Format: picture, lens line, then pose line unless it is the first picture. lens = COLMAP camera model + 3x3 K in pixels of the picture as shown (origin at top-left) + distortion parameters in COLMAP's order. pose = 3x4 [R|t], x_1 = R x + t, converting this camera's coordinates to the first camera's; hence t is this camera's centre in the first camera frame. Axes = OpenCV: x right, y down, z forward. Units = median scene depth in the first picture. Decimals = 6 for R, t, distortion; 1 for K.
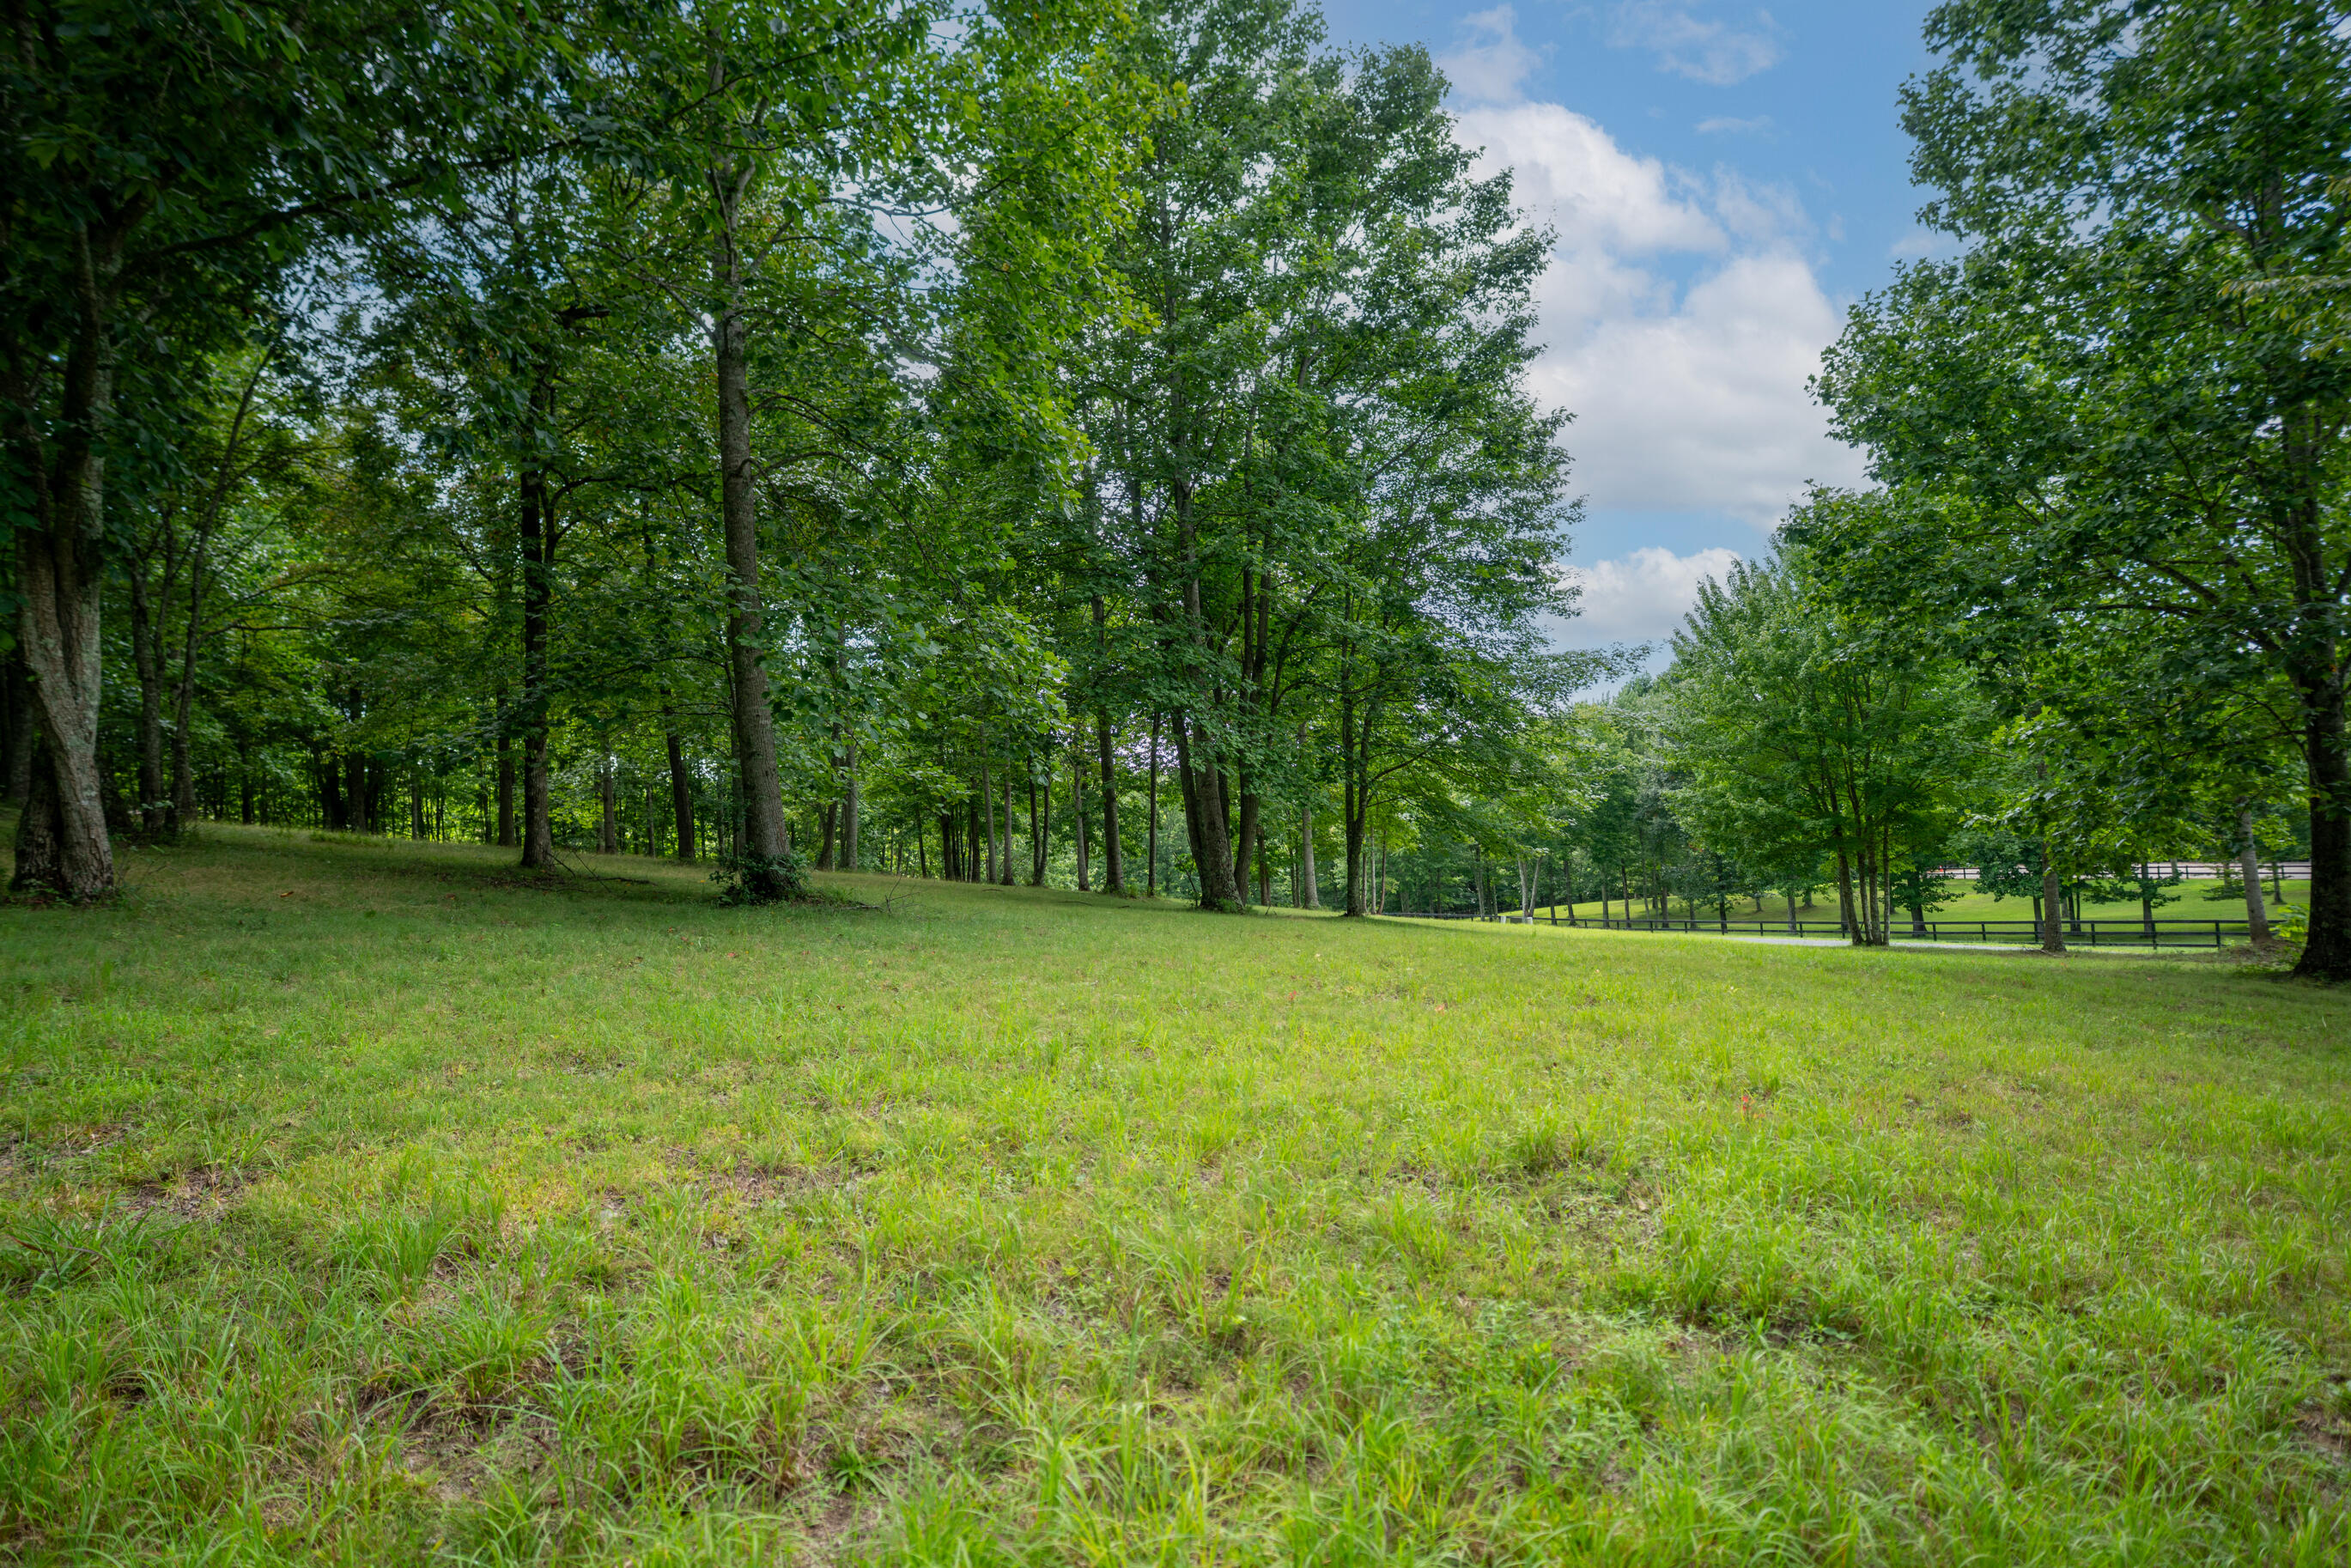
lens RADIAL K [[1241.3, 0, 1171.5], [0, 1241.3, 820.6], [0, 0, 1]] dist [-0.055563, 0.034680]
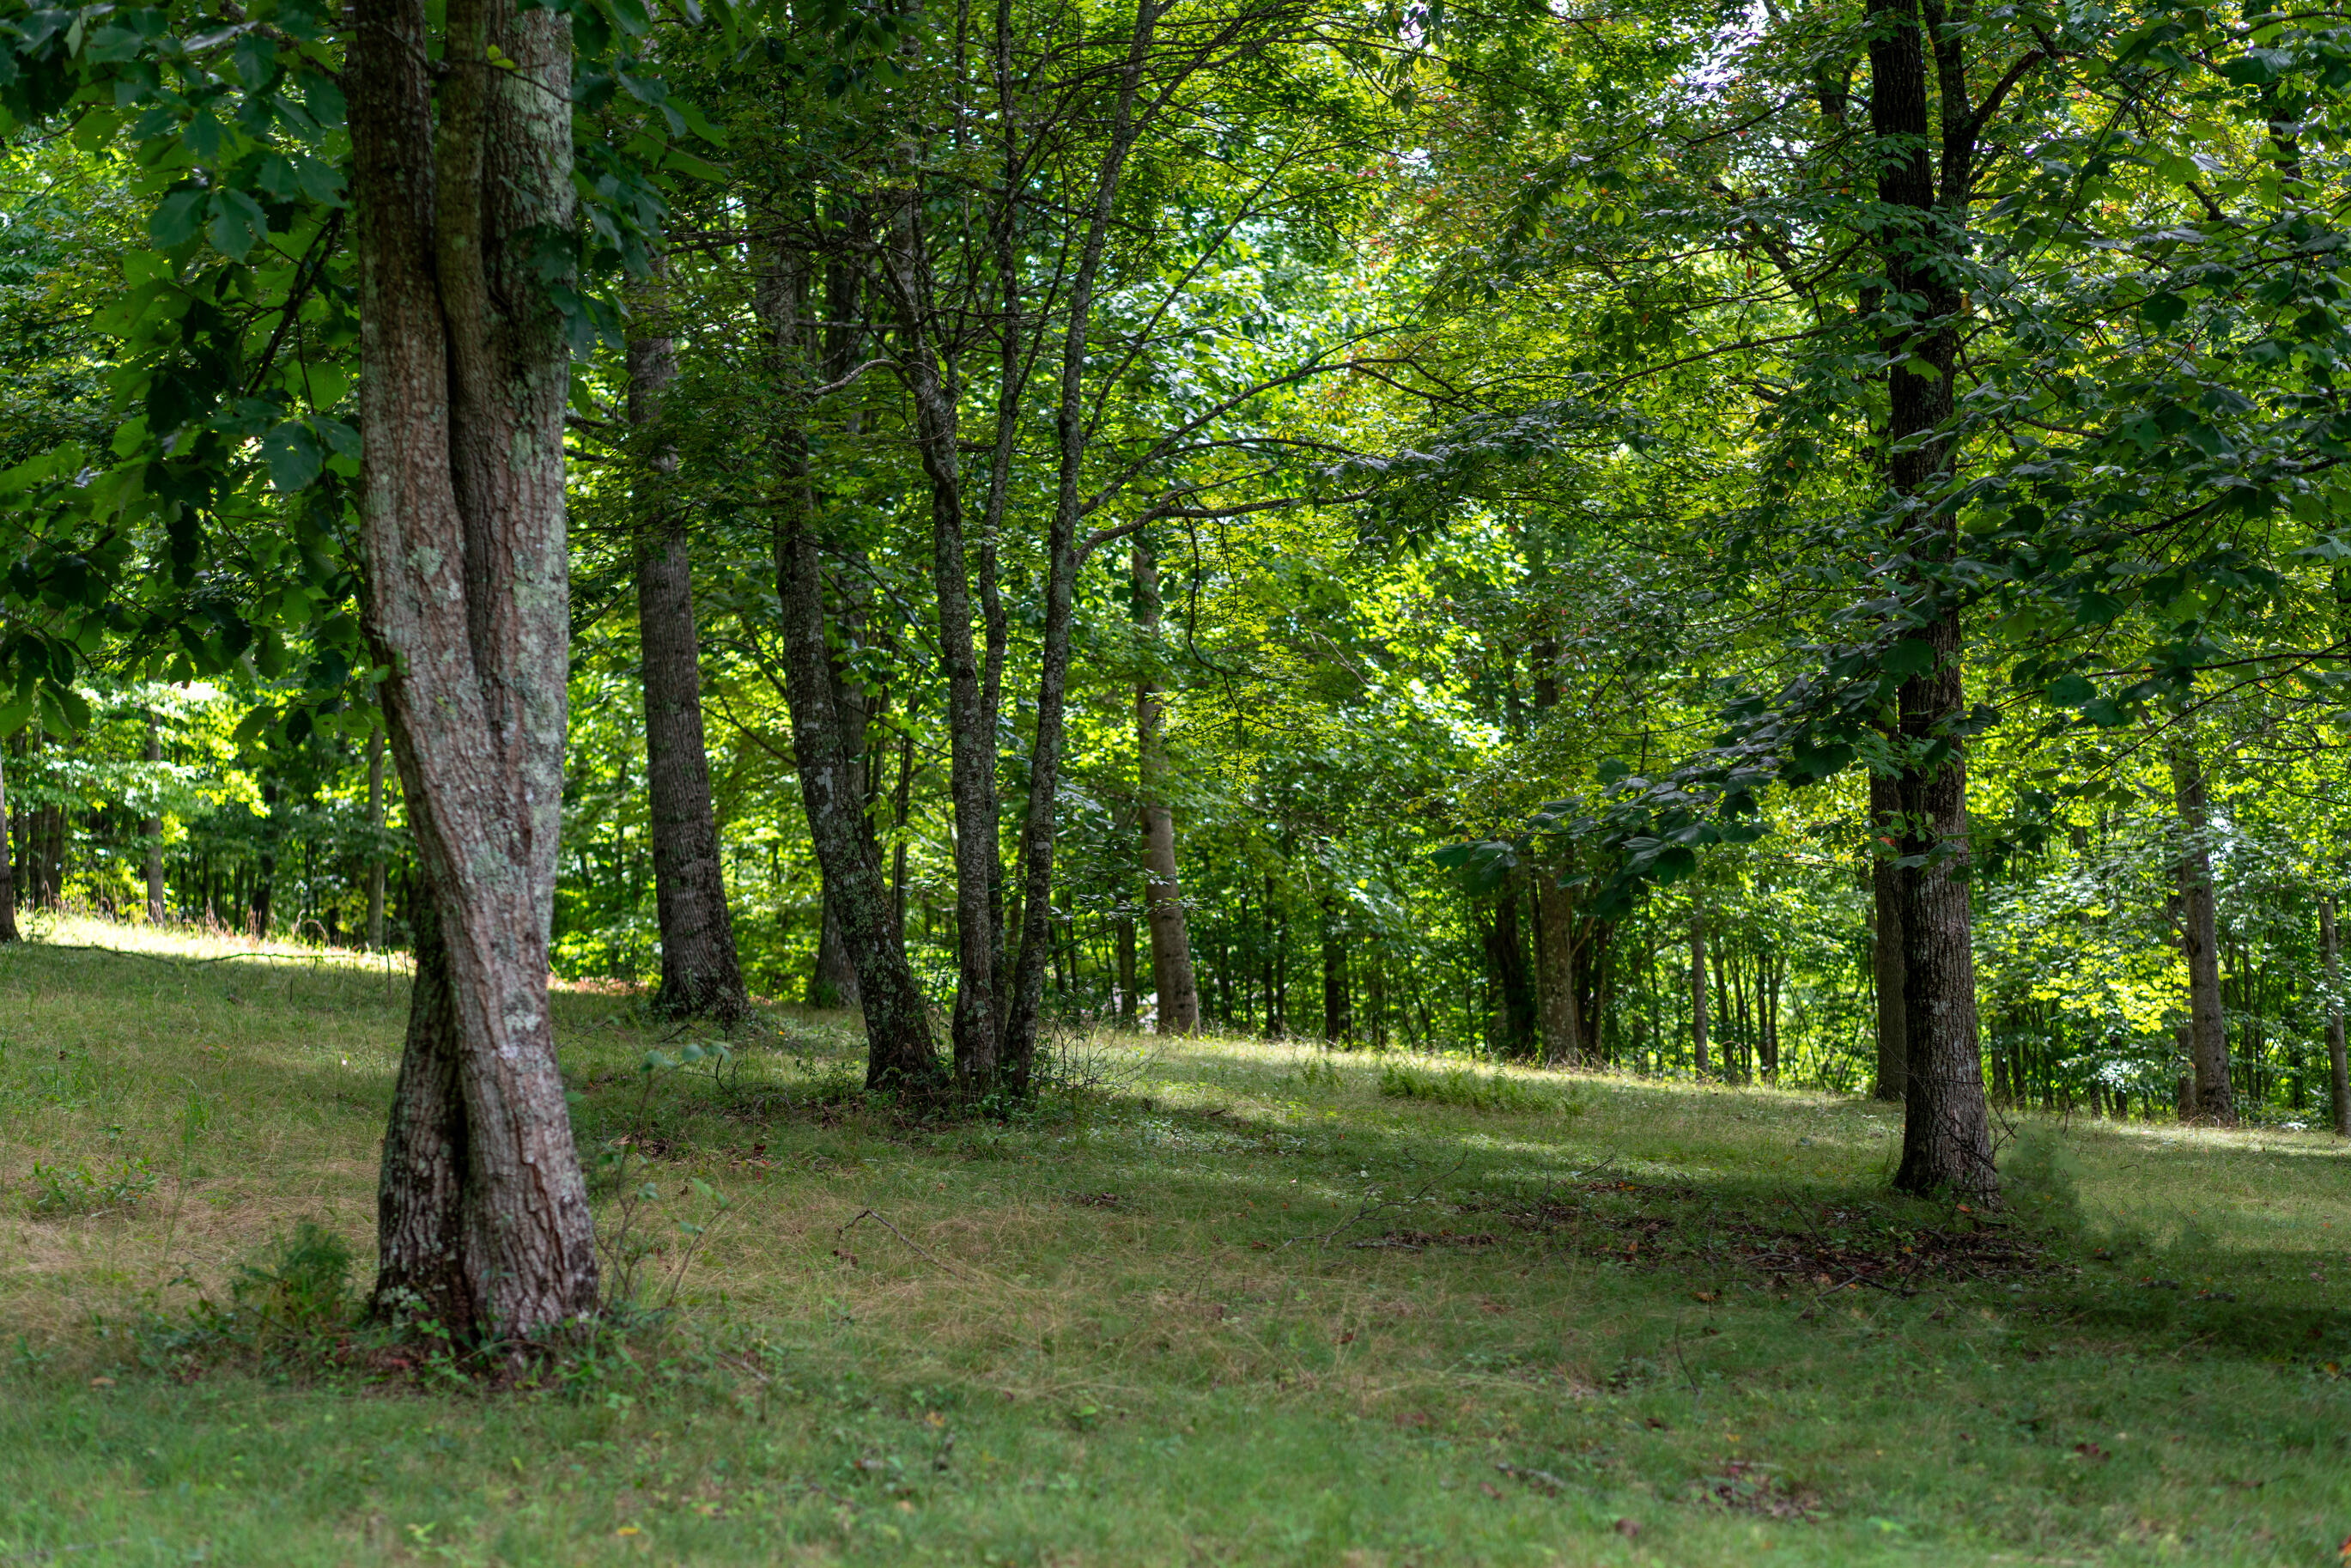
lens RADIAL K [[3718.5, 0, 1183.8], [0, 3718.5, 917.1], [0, 0, 1]] dist [-0.044409, -0.138506]
pose [[0.761188, -0.036381, -0.647510, -0.063453], [0.022944, 0.999311, -0.029176, -0.008469], [0.648125, 0.007352, 0.761499, 0.182848]]
